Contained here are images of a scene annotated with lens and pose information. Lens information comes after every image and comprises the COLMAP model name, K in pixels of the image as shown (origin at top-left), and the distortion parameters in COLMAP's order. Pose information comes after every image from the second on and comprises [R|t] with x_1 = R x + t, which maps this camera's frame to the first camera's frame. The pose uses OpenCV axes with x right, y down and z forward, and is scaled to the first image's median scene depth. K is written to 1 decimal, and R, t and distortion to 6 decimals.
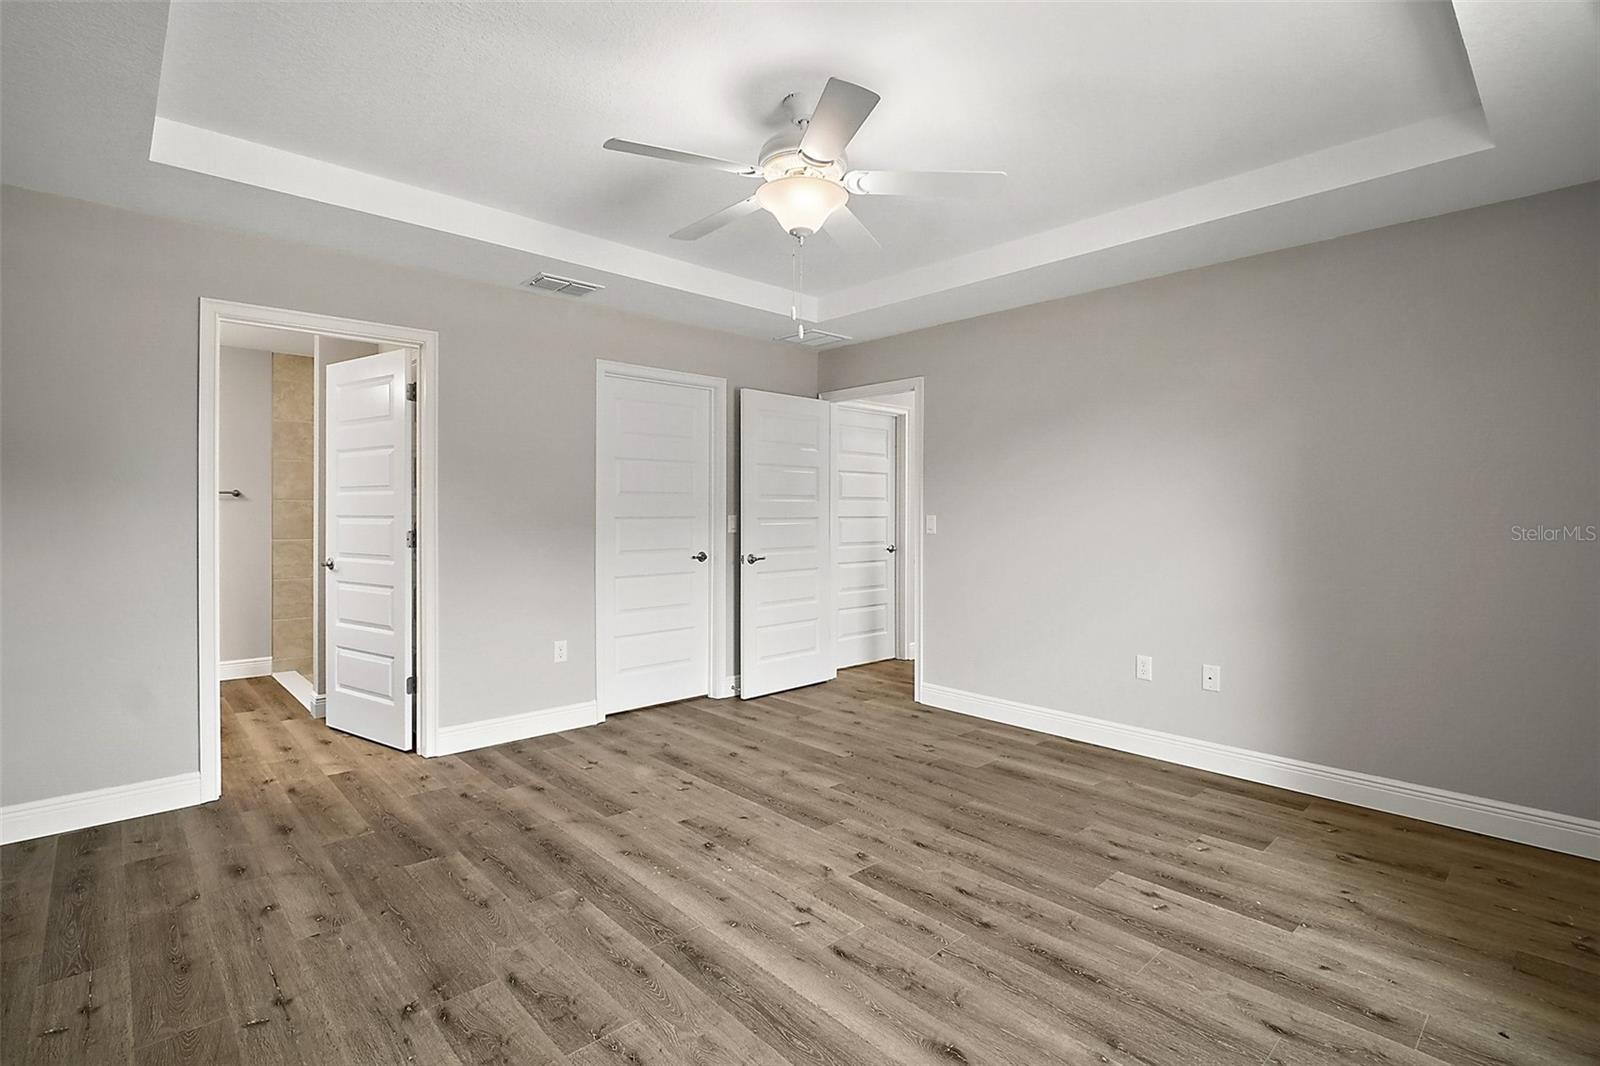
lens RADIAL K [[745.9, 0, 789.0], [0, 745.9, 531.4], [0, 0, 1]] dist [0.002911, -0.008981]
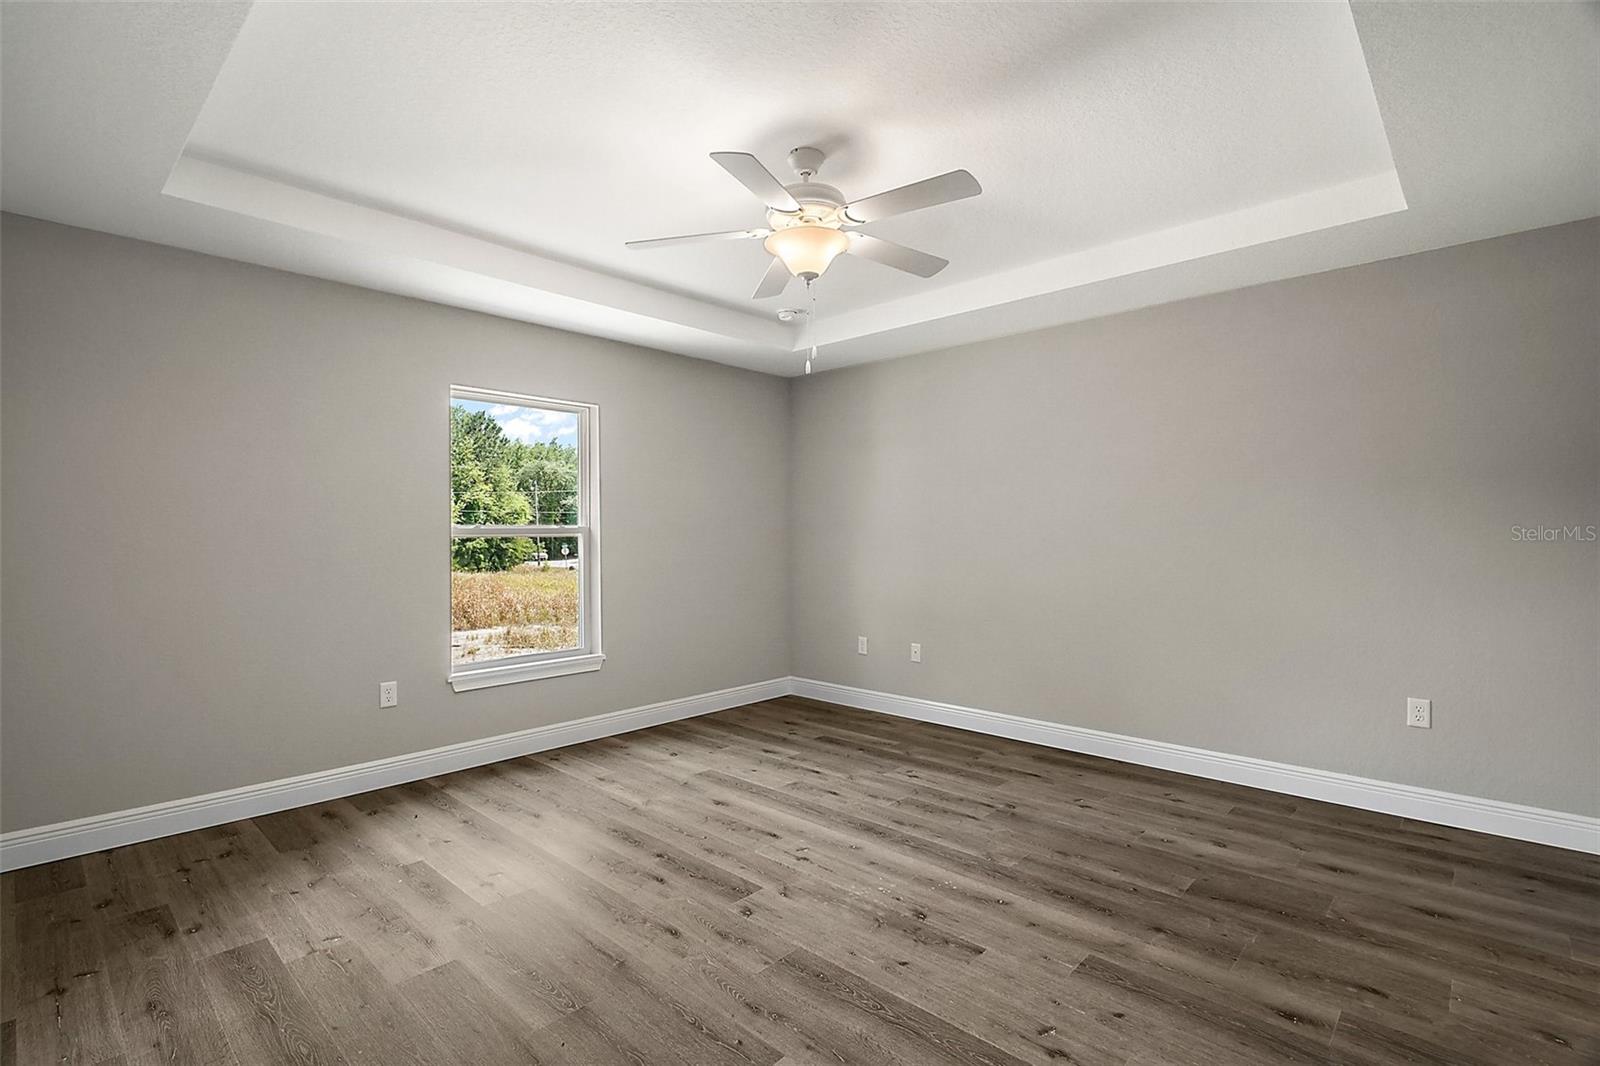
lens RADIAL K [[755.4, 0, 786.8], [0, 755.4, 539.4], [0, 0, 1]] dist [0.005058, -0.009749]
pose [[-0.997756, 0.000412, -0.066957, 0.118805], [-0.001710, 0.999498, 0.031622, -0.051143], [0.066937, 0.031665, -0.997255, 2.055444]]
